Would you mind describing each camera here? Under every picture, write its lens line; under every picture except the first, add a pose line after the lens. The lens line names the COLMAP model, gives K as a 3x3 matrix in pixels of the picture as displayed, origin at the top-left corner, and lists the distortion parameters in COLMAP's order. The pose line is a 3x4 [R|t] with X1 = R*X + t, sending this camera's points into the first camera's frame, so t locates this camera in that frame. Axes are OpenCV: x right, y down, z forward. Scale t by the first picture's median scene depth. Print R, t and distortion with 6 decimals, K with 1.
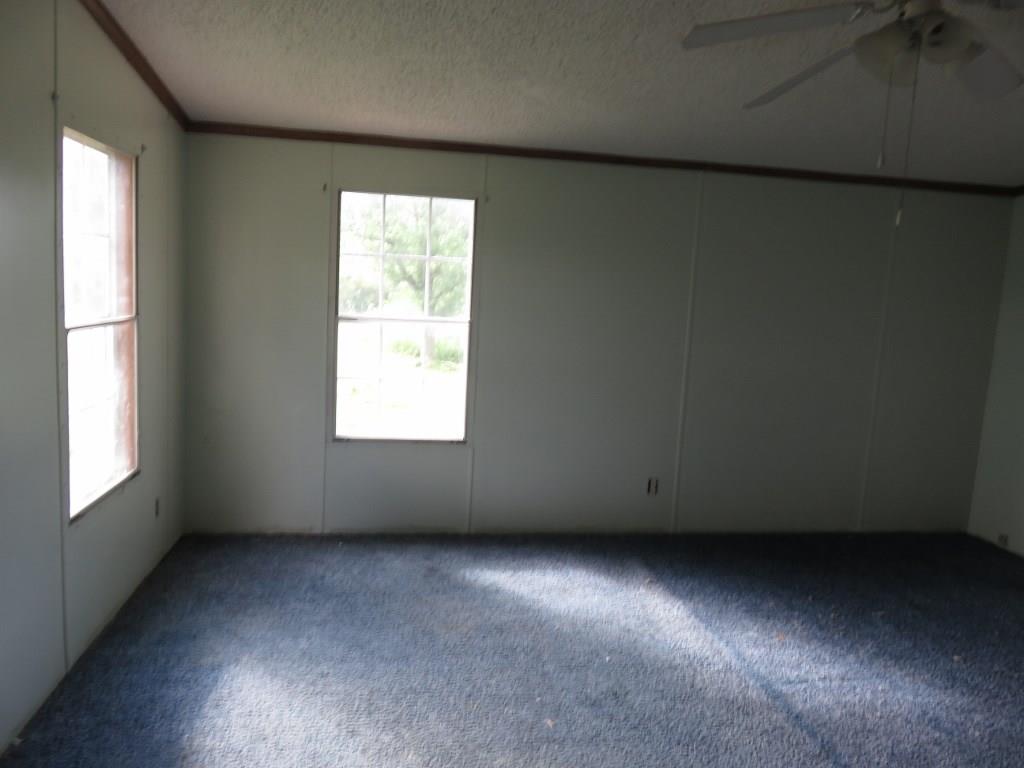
lens RADIAL K [[753.2, 0, 512.0], [0, 753.2, 385.2], [0, 0, 1]] dist [-0.014178, 0.008698]
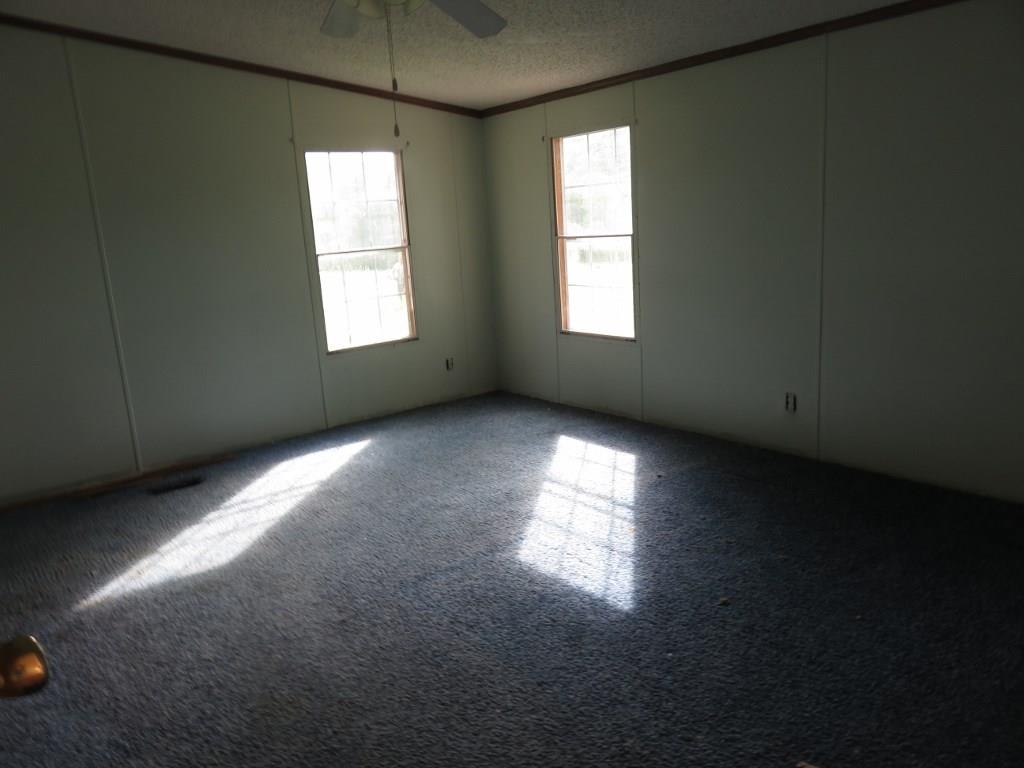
lens RADIAL K [[753.2, 0, 509.7], [0, 753.2, 383.1], [0, 0, 1]] dist [-0.014178, 0.008698]
pose [[0.505177, 0.107991, -0.856233, 0.918024], [-0.024915, 0.993552, 0.110610, 0.019376], [0.862656, -0.034544, 0.504610, 0.276807]]
